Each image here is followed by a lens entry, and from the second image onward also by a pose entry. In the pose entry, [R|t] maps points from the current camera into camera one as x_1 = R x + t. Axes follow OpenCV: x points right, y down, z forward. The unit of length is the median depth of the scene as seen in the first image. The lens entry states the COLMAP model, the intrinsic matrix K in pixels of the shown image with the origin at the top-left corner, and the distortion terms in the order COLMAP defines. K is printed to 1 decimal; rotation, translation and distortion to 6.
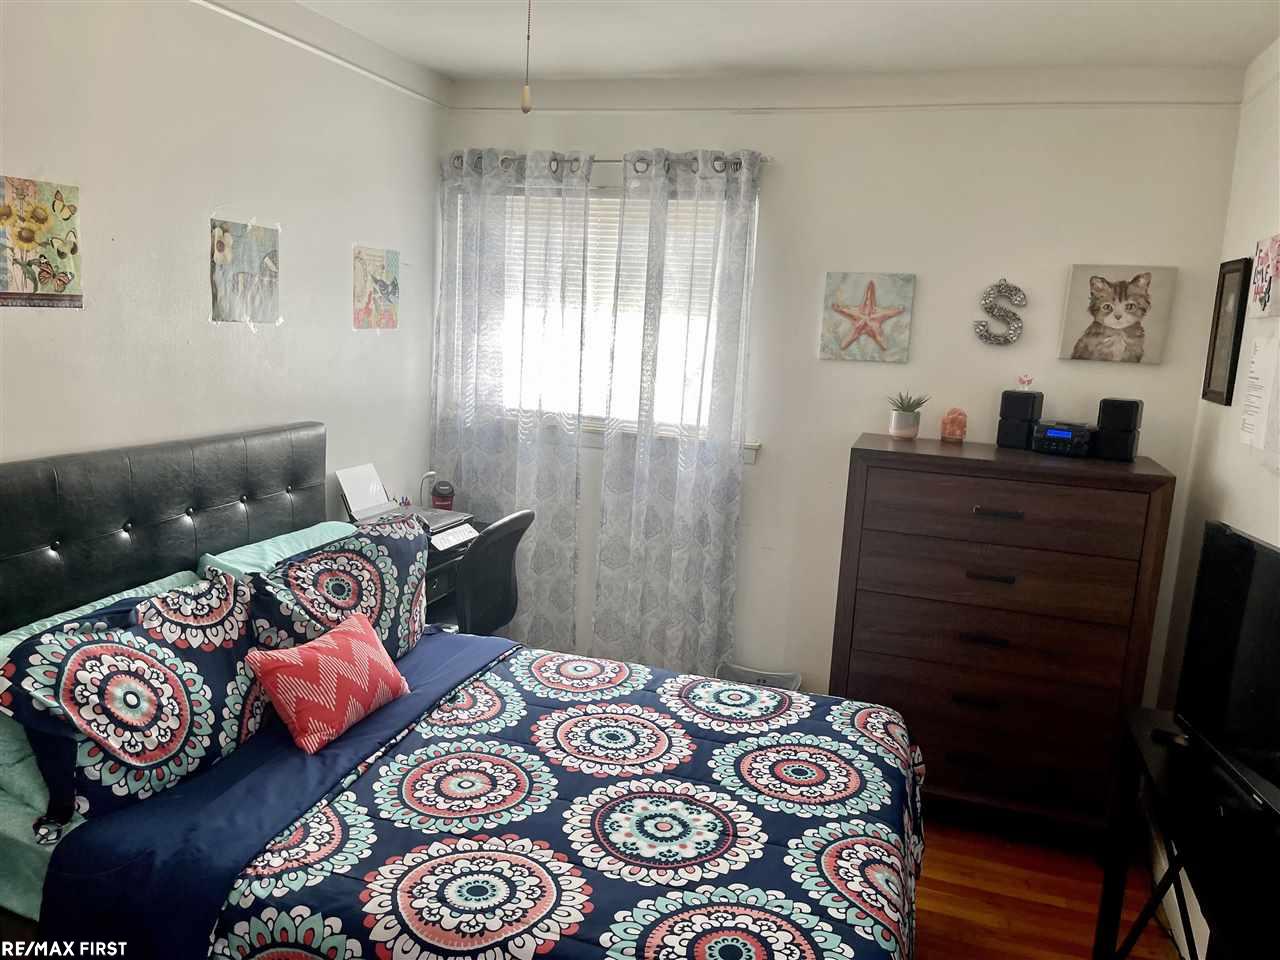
lens RADIAL K [[970.6, 0, 632.1], [0, 970.6, 482.5], [0, 0, 1]] dist [0.064096, -0.055436]
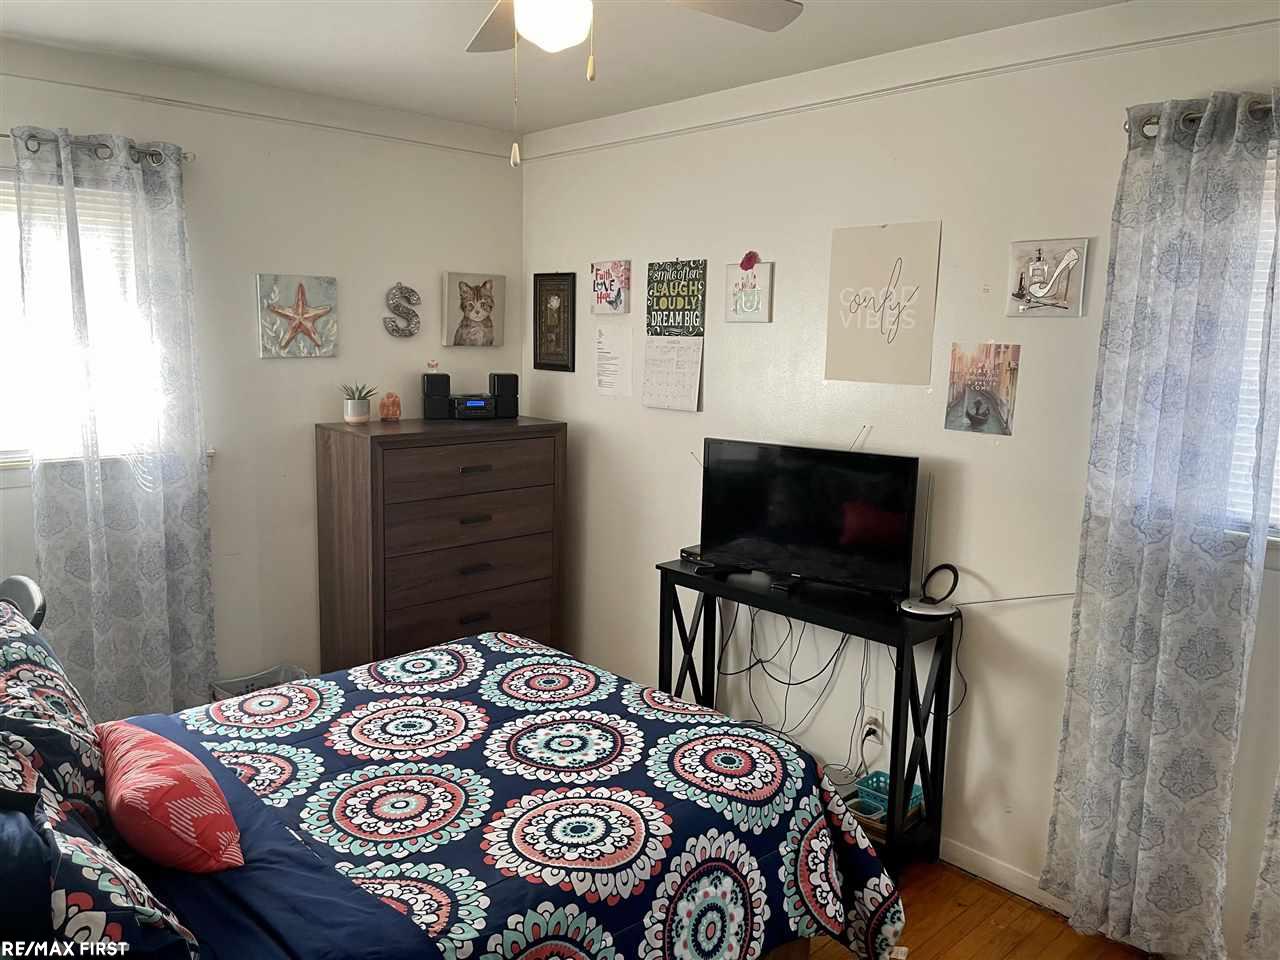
lens RADIAL K [[970.6, 0, 628.3], [0, 970.6, 480.7], [0, 0, 1]] dist [0.064096, -0.055436]
pose [[0.477307, -0.182160, 0.859649, -0.715761], [0.157589, 0.980162, 0.120198, -0.085879], [-0.864490, 0.078100, 0.496545, 0.221105]]
